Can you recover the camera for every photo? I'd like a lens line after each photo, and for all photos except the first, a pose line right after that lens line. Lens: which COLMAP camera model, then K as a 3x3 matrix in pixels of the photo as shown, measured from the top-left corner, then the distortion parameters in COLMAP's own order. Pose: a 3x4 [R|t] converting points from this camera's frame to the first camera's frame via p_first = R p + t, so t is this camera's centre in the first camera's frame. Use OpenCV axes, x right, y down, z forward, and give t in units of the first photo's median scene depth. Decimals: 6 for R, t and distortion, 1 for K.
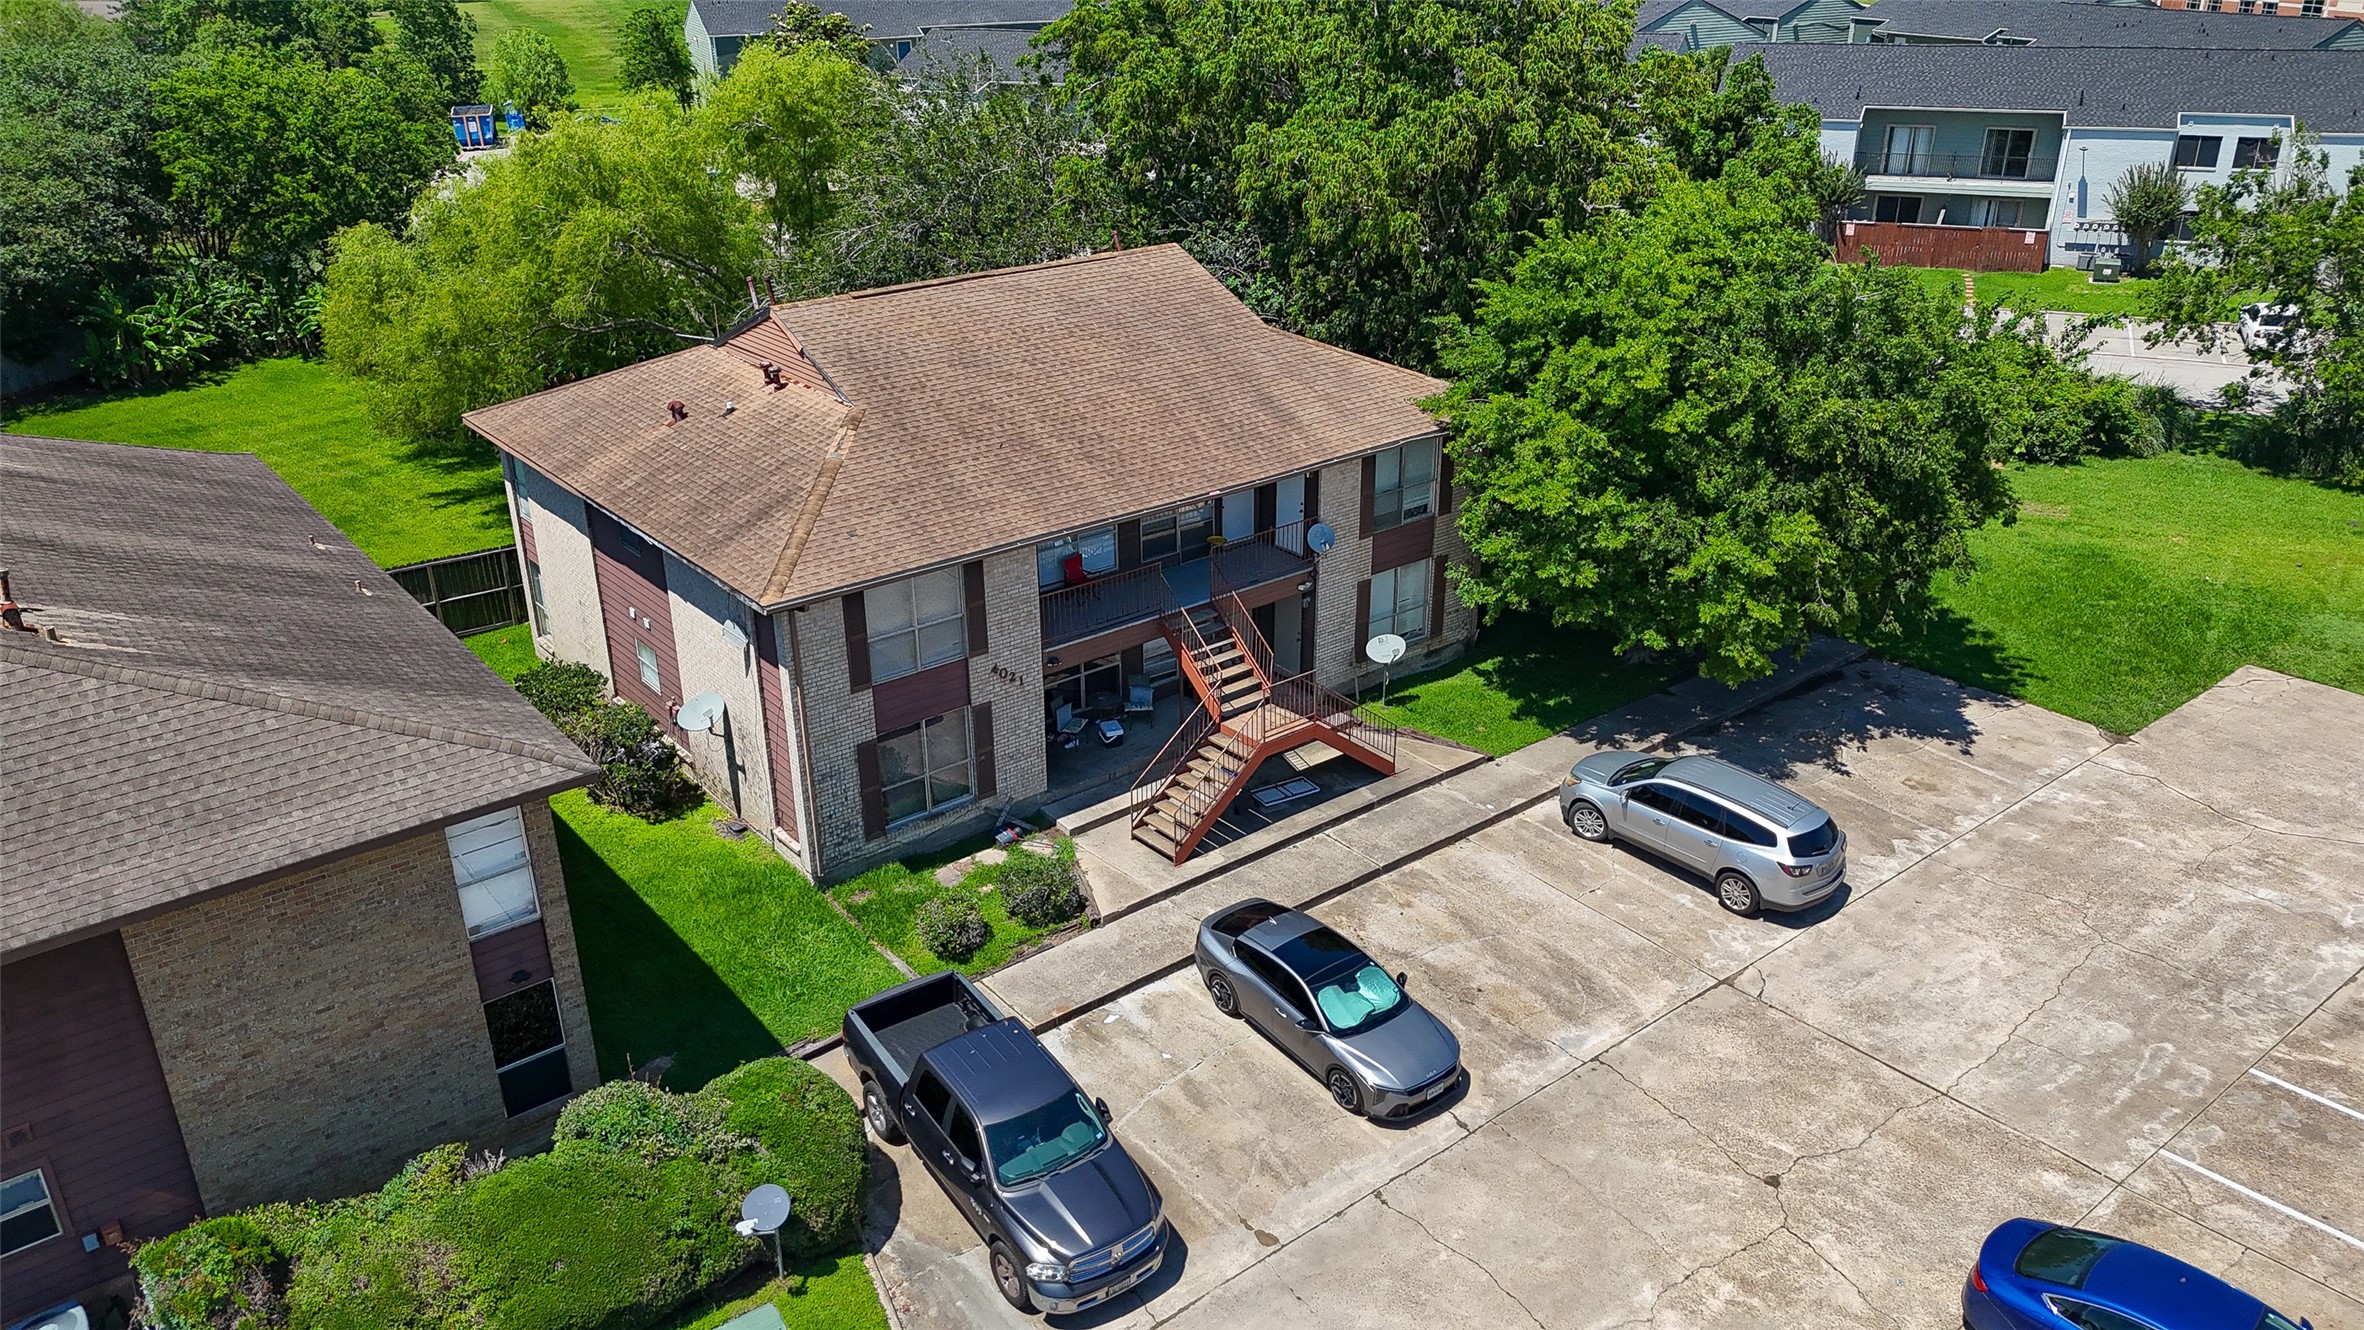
lens RADIAL K [[1735.8, 0, 1170.8], [0, 1735.8, 668.2], [0, 0, 1]] dist [0.088267, -0.091653]
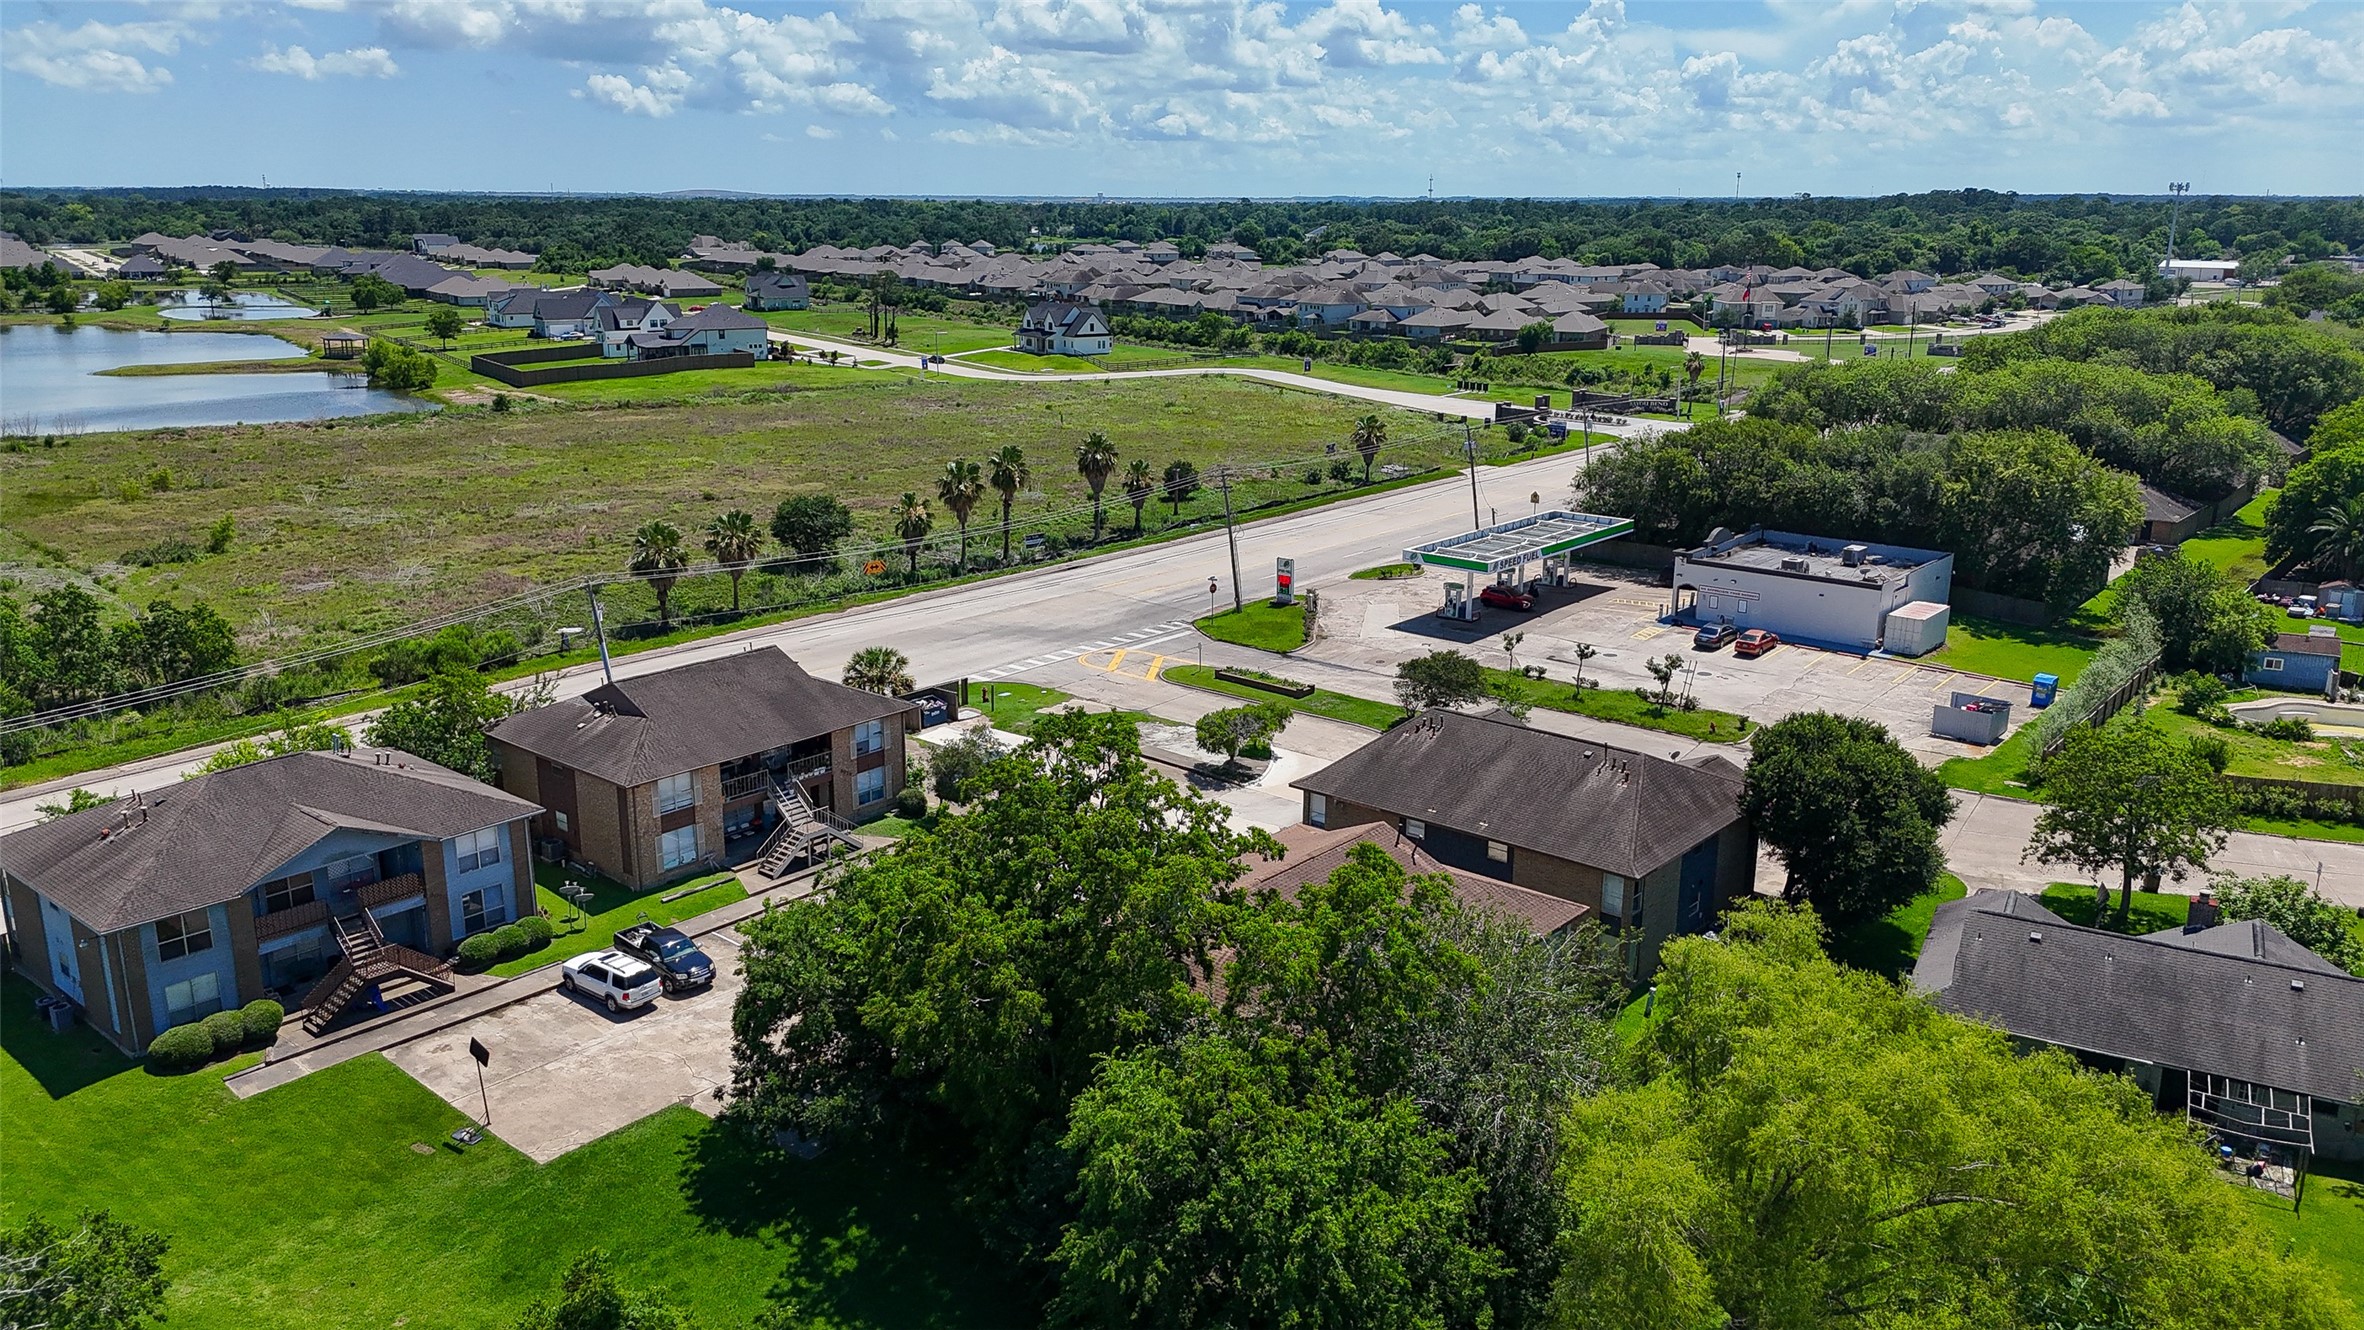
lens RADIAL K [[1735.8, 0, 1181.6], [0, 1735.8, 671.7], [0, 0, 1]] dist [0.088267, -0.091653]
pose [[-0.981297, 0.061379, -0.182451, 0.382456], [-0.068908, 0.772995, 0.630659, -1.682440], [0.179743, 0.631436, -0.754308, 2.476982]]
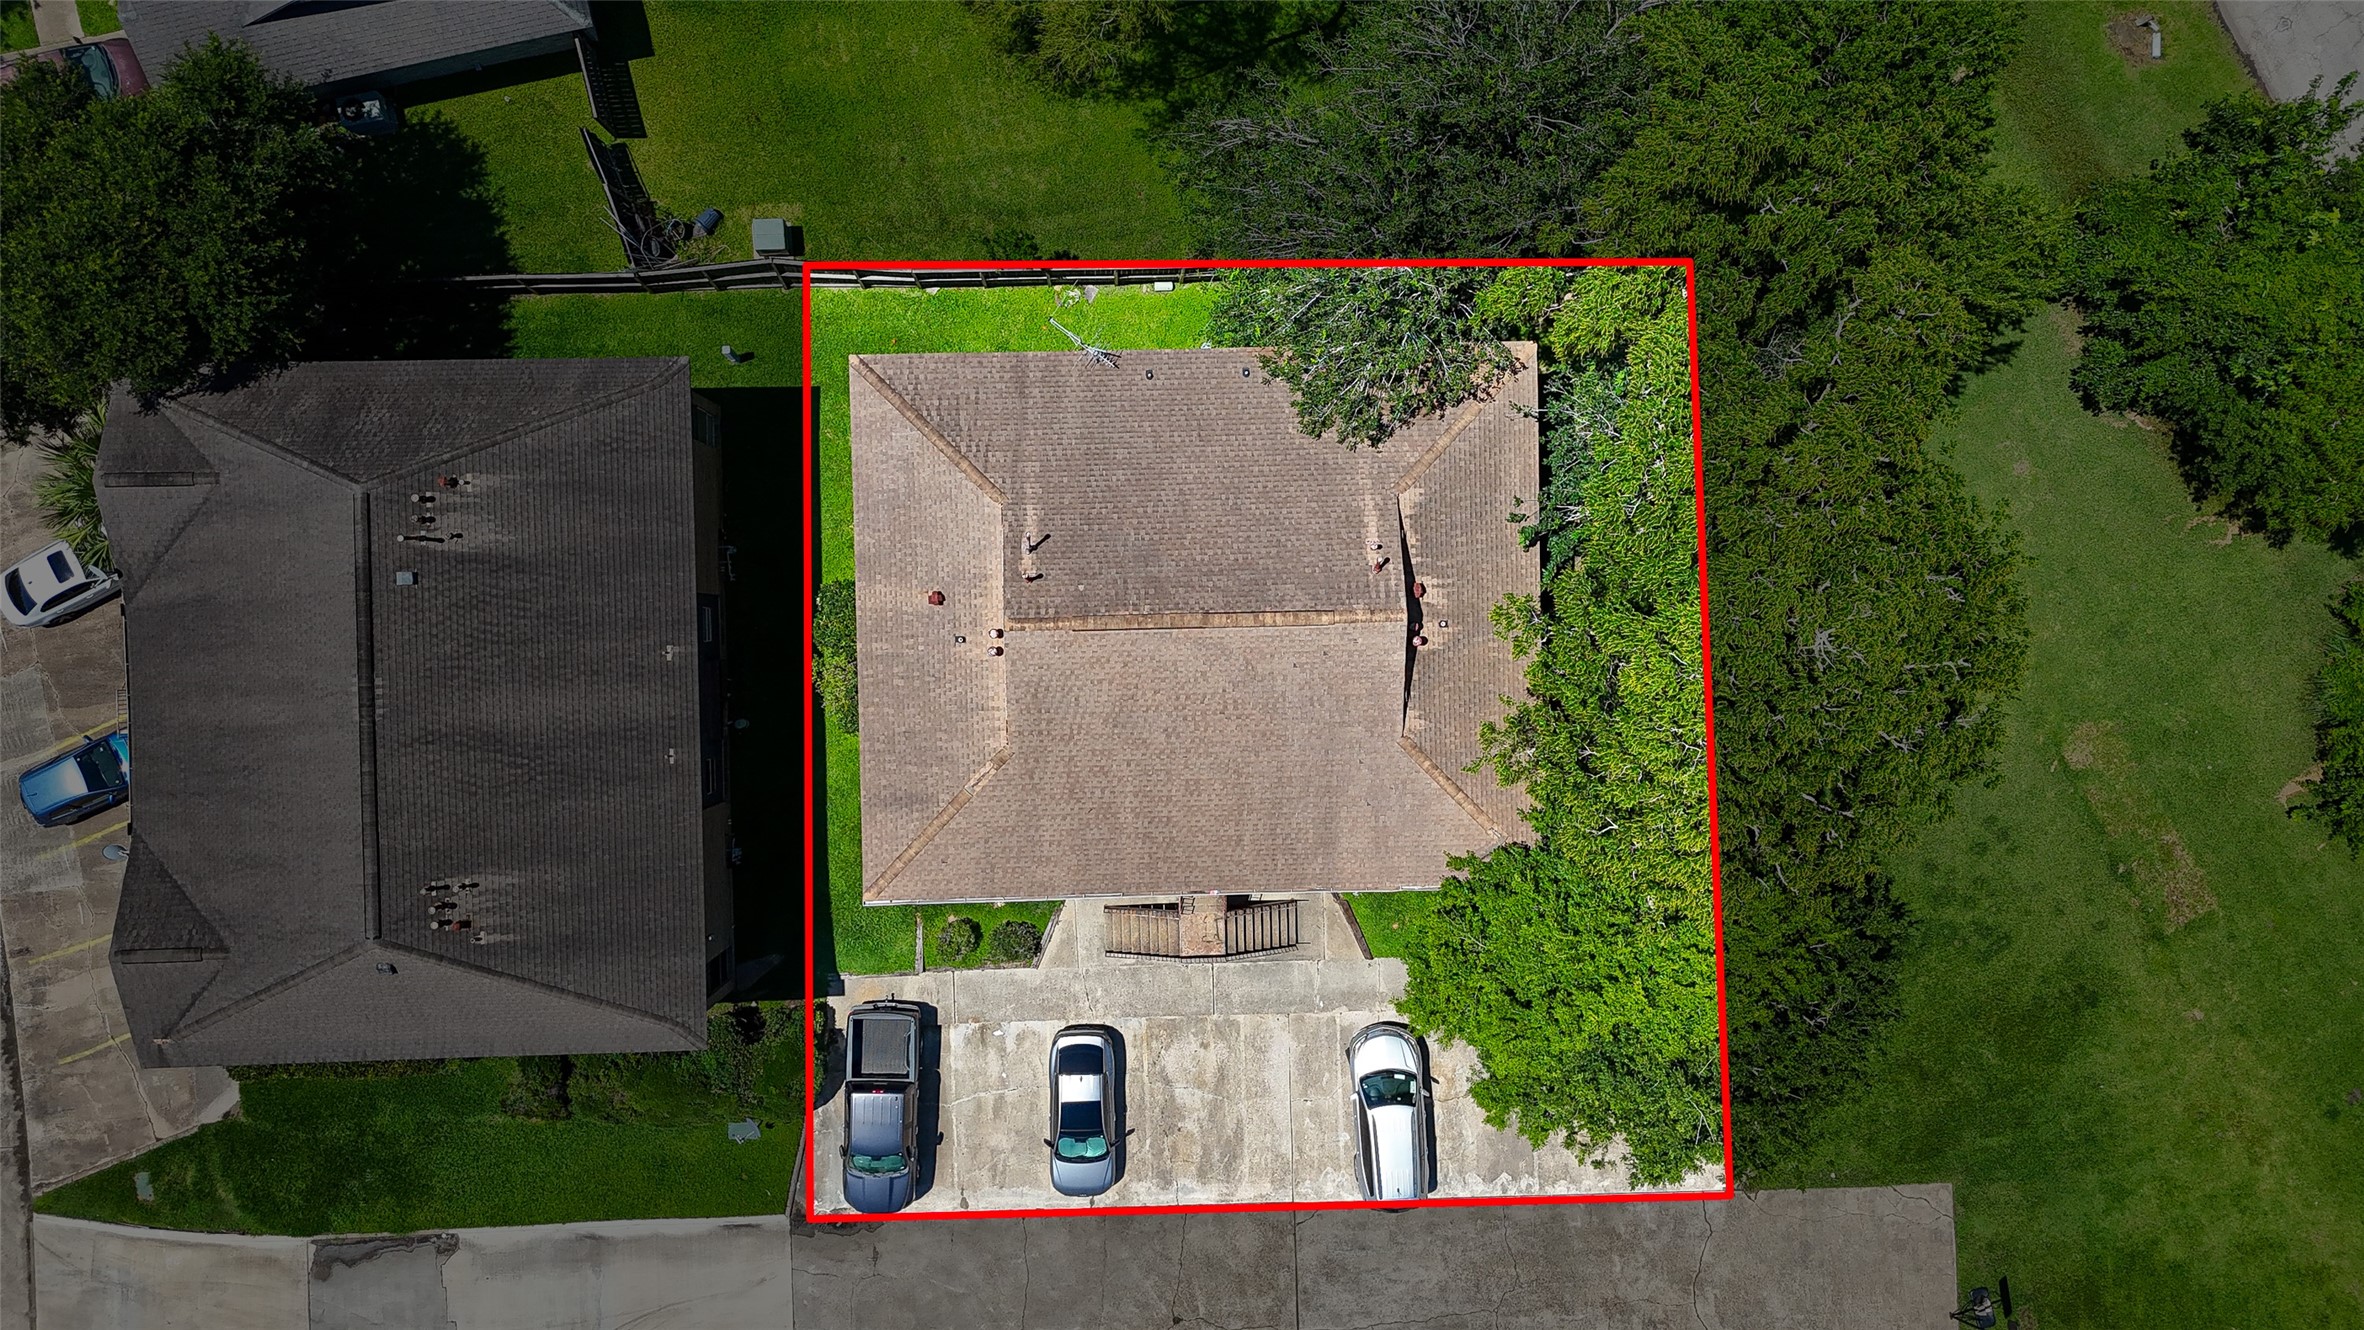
lens RADIAL K [[1735.8, 0, 1178.0], [0, 1735.8, 660.9], [0, 0, 1]] dist [0.088267, -0.091653]
pose [[0.797604, 0.601877, 0.039657, -0.166499], [-0.276659, 0.306619, 0.910738, -1.428367], [0.535993, -0.737380, 0.411075, 0.544779]]
